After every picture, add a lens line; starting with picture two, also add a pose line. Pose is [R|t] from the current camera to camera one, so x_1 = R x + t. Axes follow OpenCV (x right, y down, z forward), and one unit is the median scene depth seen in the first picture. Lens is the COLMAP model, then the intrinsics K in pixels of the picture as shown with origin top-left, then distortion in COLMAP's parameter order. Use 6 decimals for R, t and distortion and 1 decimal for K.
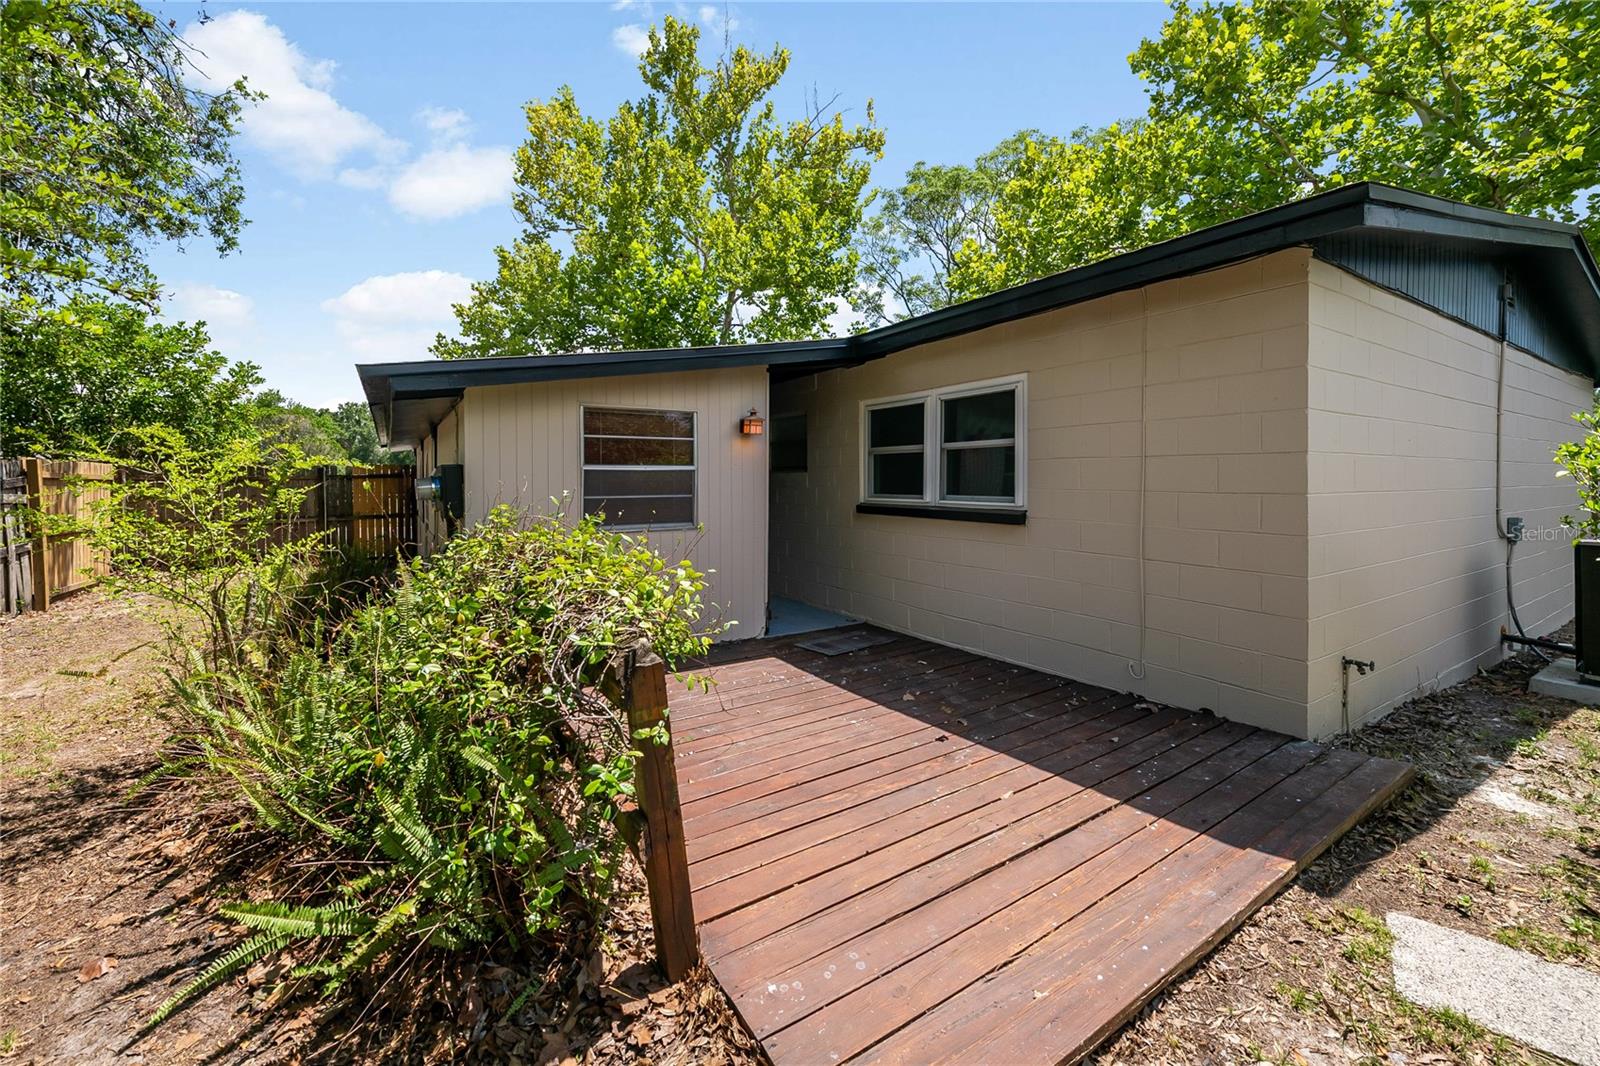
lens RADIAL K [[631.4, 0, 794.8], [0, 631.4, 483.7], [0, 0, 1]] dist [0.001724, 0.000140]
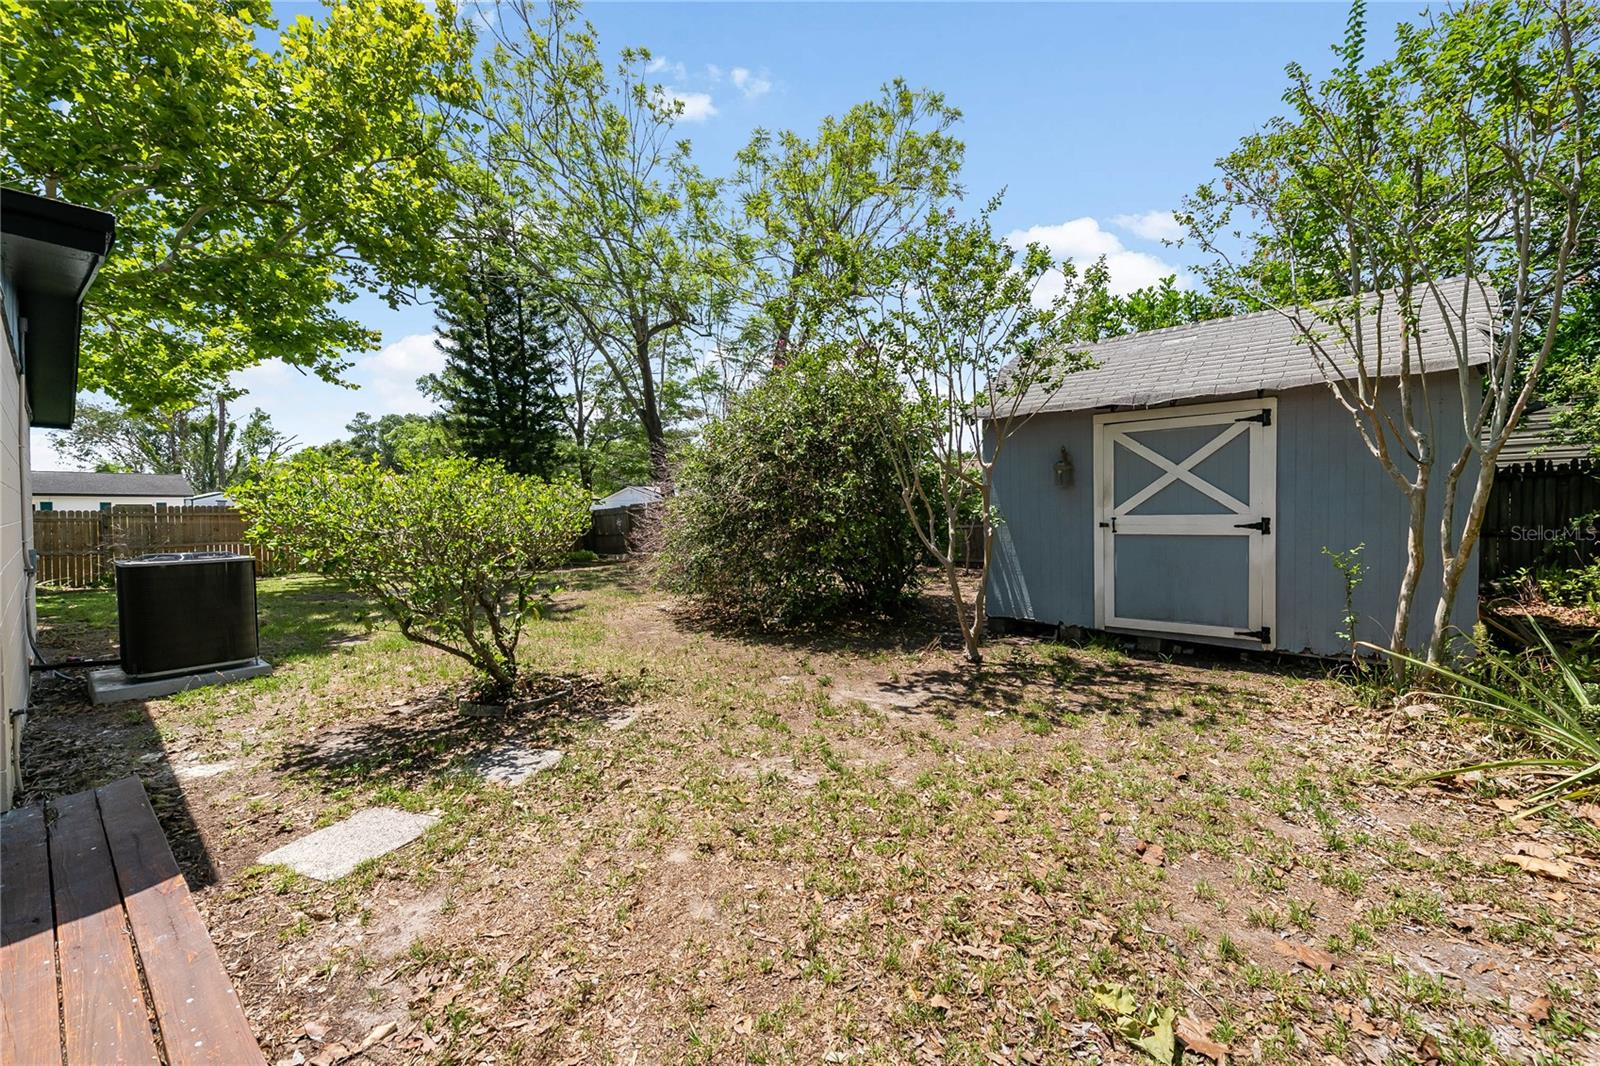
lens RADIAL K [[625.7, 0, 806.4], [0, 625.7, 530.5], [0, 0, 1]] dist [0.001071, -0.000155]
pose [[-0.314781, -0.026936, 0.948782, -0.060732], [0.011657, 0.999412, 0.032241, 0.001443], [-0.949093, 0.021209, -0.314282, 0.041038]]
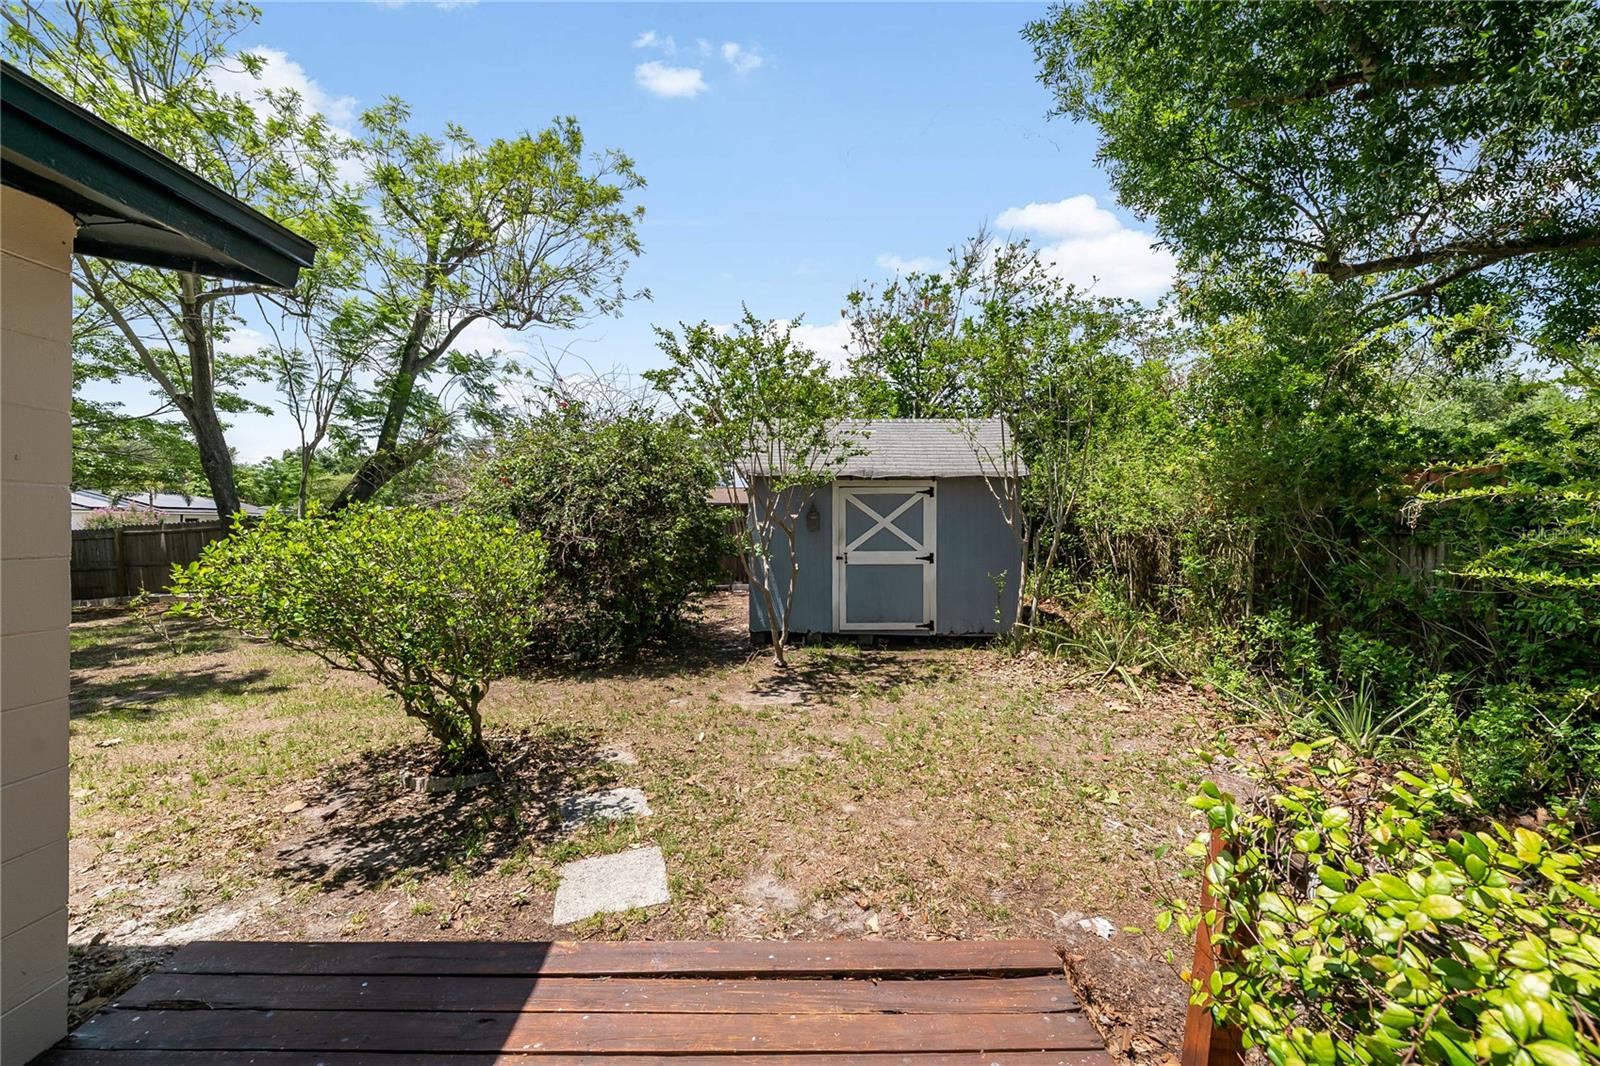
lens RADIAL K [[621.6, 0, 807.0], [0, 621.6, 526.3], [0, 0, 1]] dist [0.001800, -0.000113]
pose [[-0.847584, -0.002358, 0.530656, -0.018542], [-0.001115, 0.999996, 0.002664, -0.015192], [-0.530660, 0.001666, -0.847583, 0.205974]]
